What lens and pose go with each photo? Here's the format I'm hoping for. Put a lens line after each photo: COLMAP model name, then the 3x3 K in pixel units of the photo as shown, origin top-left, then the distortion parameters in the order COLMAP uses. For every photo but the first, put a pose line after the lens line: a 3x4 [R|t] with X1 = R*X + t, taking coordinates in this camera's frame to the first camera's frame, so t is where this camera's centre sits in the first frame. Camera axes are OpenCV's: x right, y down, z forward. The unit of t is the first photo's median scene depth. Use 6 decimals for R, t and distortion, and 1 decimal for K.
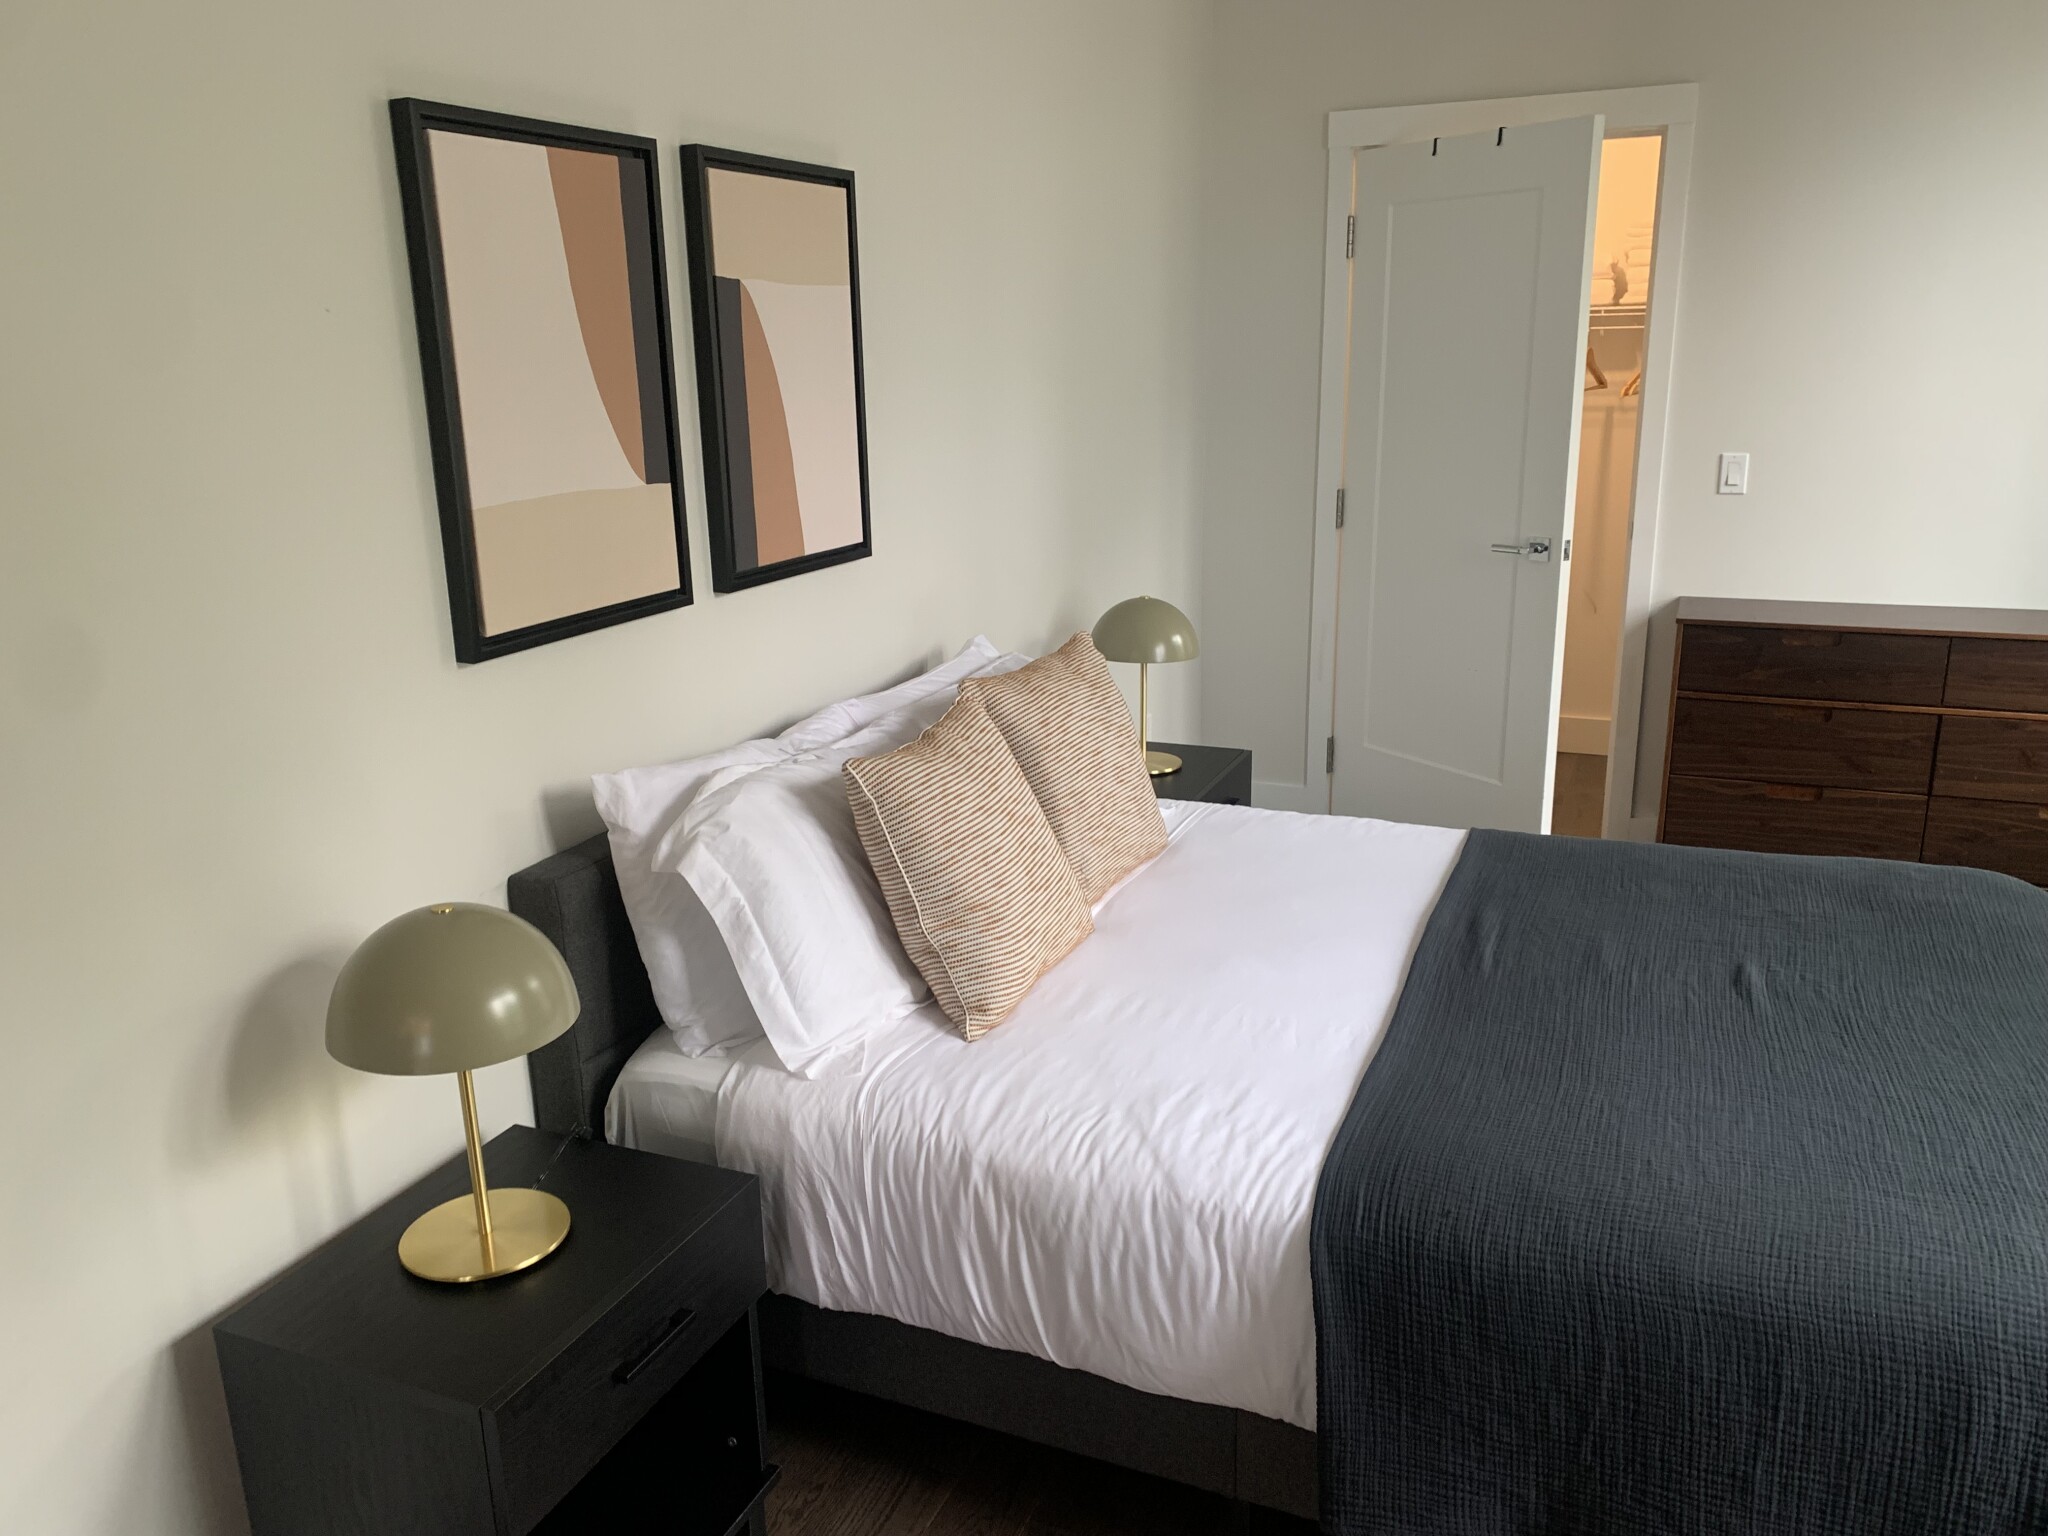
lens RADIAL K [[1563.1, 0, 1031.5], [0, 1563.1, 767.8], [0, 0, 1]] dist [0.045923, -0.049836]
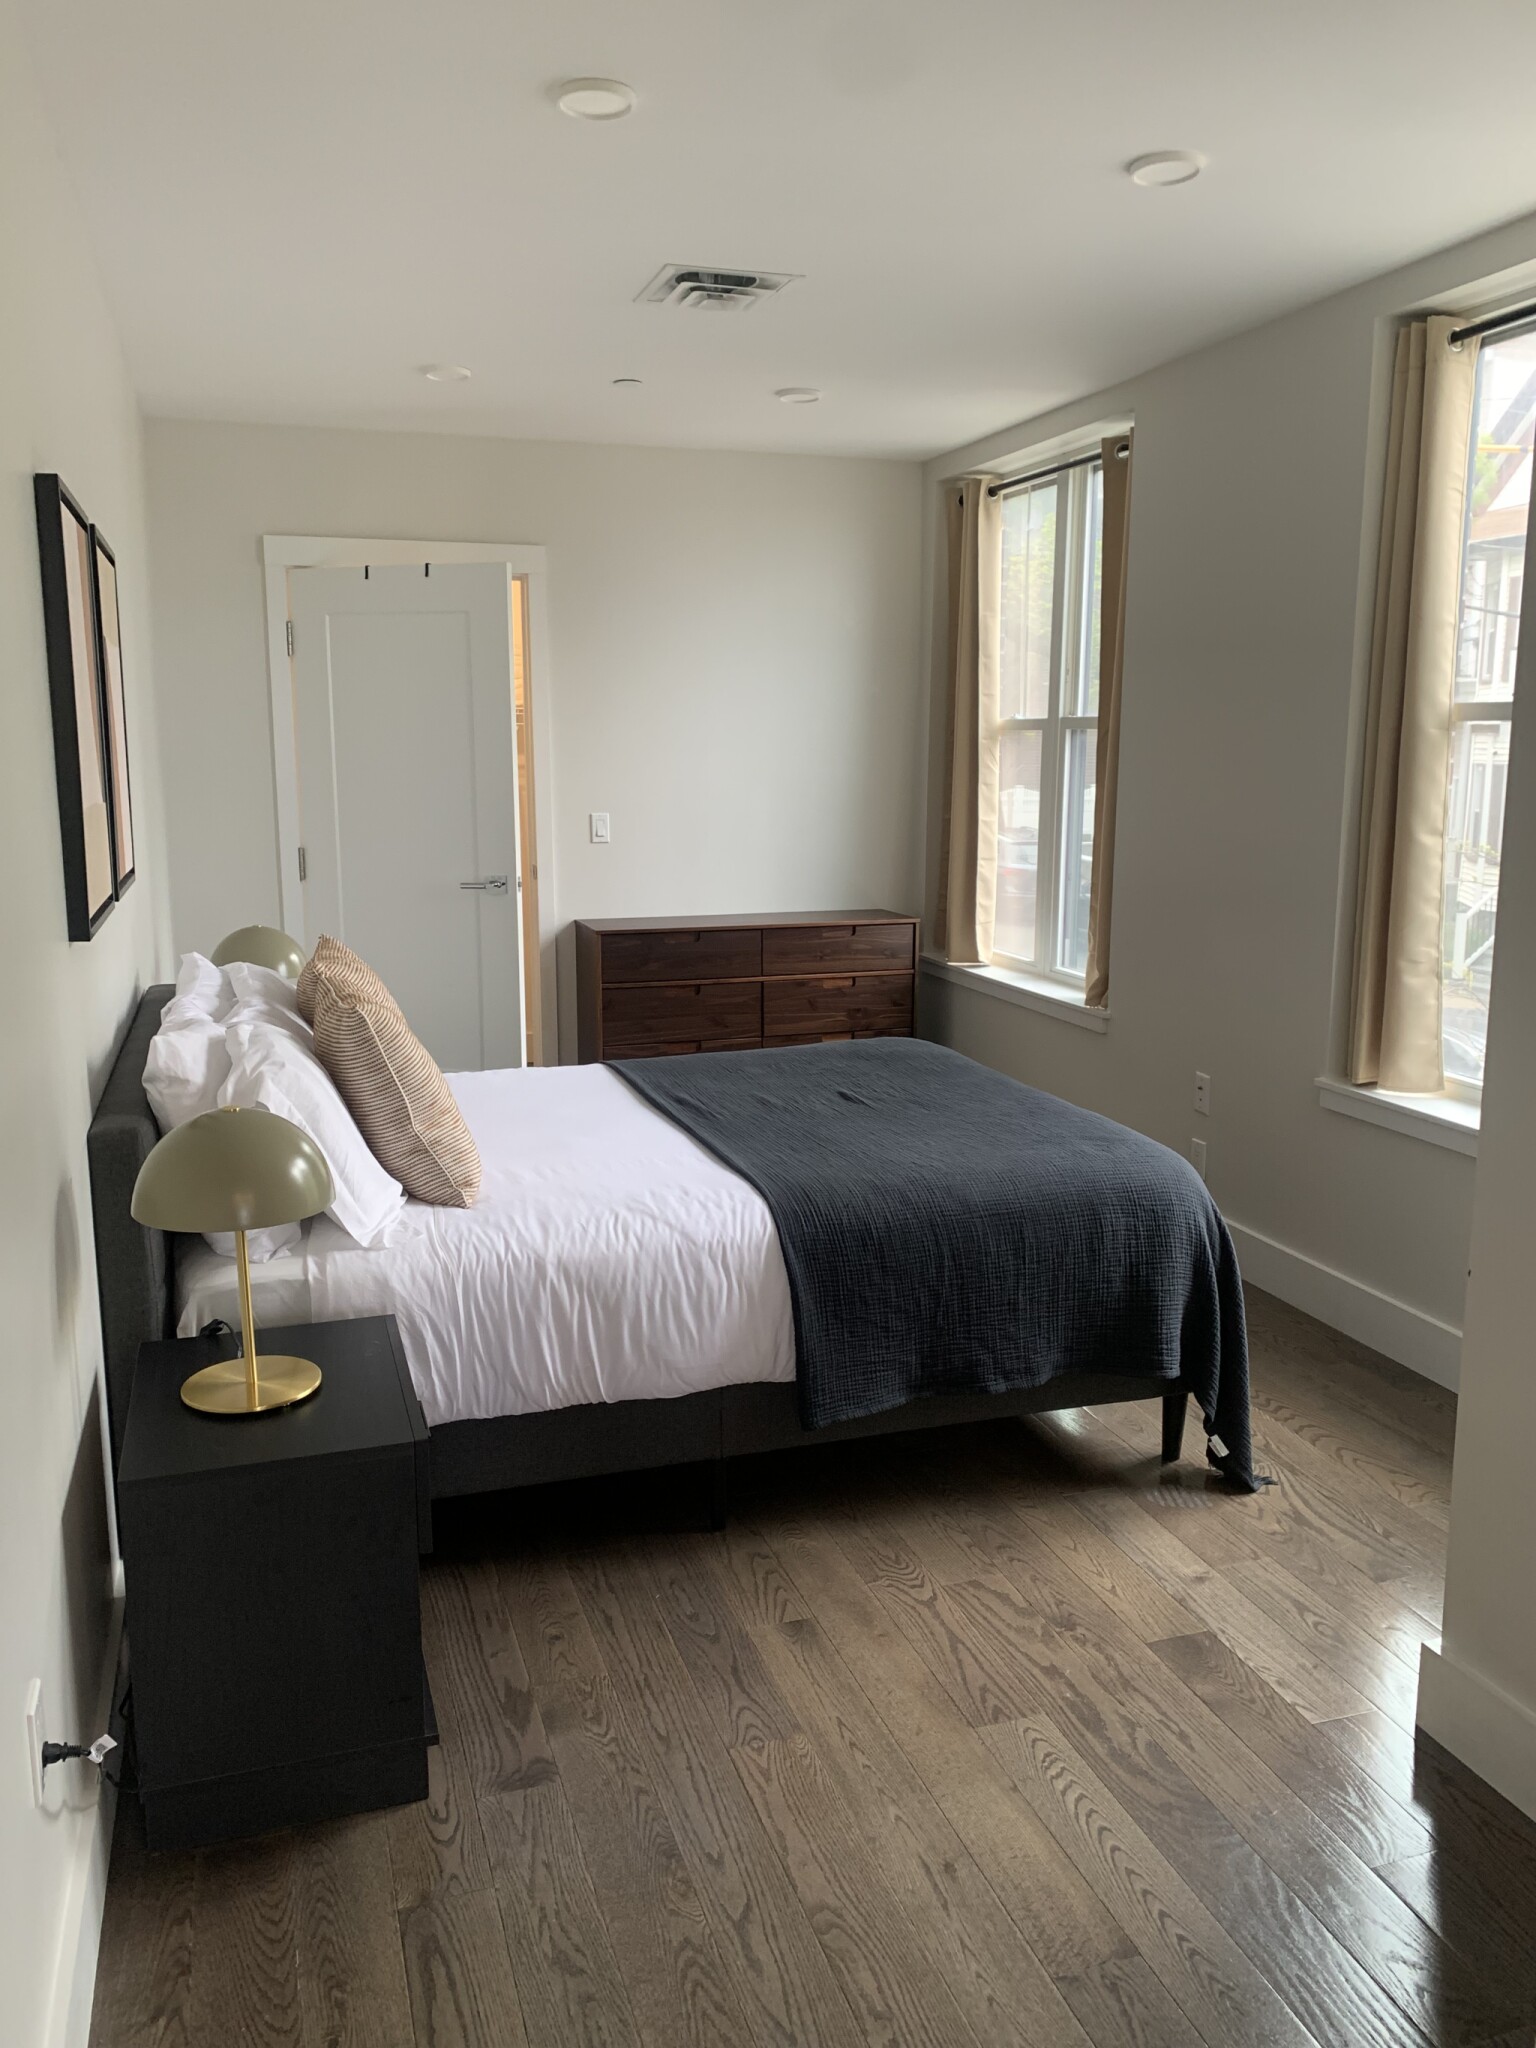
lens RADIAL K [[1563.1, 0, 760.1], [0, 1563.1, 1018.0], [0, 0, 1]] dist [0.045923, -0.049836]
pose [[0.749442, -0.094755, 0.655254, -0.398931], [0.162201, 0.985822, -0.042957, 0.064422], [-0.641894, 0.138477, 0.754186, -0.101730]]
